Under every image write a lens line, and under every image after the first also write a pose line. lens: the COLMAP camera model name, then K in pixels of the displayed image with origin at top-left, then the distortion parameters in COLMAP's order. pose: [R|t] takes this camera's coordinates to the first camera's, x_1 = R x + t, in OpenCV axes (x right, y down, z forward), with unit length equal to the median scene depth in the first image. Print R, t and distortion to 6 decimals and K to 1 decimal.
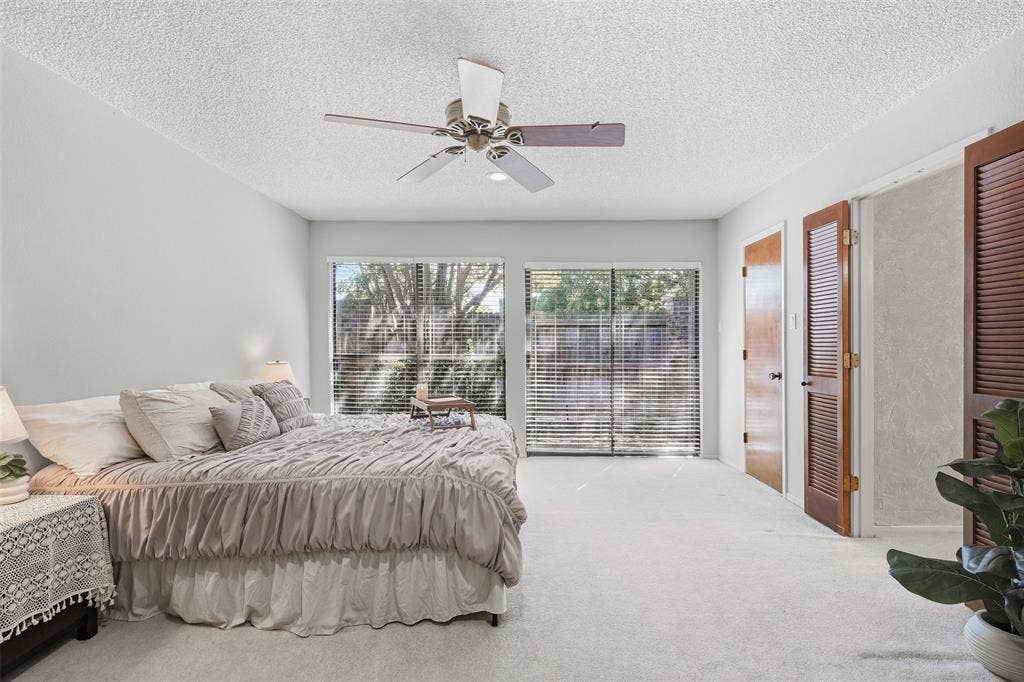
lens RADIAL K [[473.5, 0, 512.8], [0, 473.5, 345.0], [0, 0, 1]] dist [0.000304, -0.000445]
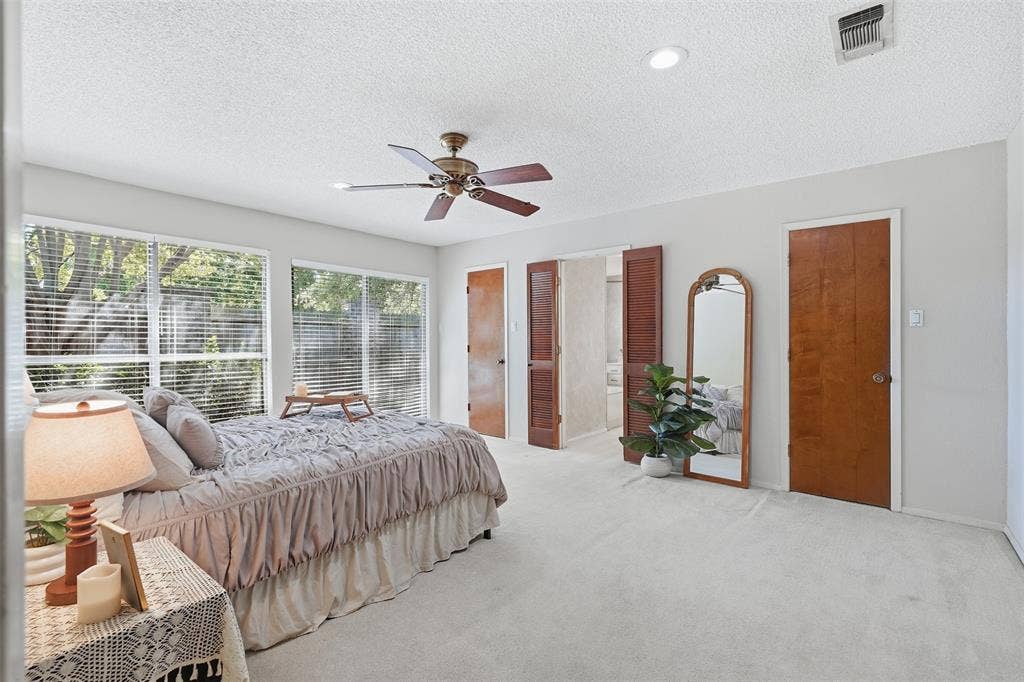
lens RADIAL K [[461.1, 0, 512.0], [0, 461.1, 341.0], [0, 0, 1]] dist [0.000484, 0.000082]
pose [[0.624154, -0.000697, 0.781301, -0.747157], [0.002724, 0.999995, -0.001284, 0.000141], [-0.781296, 0.002930, 0.624154, 0.053903]]
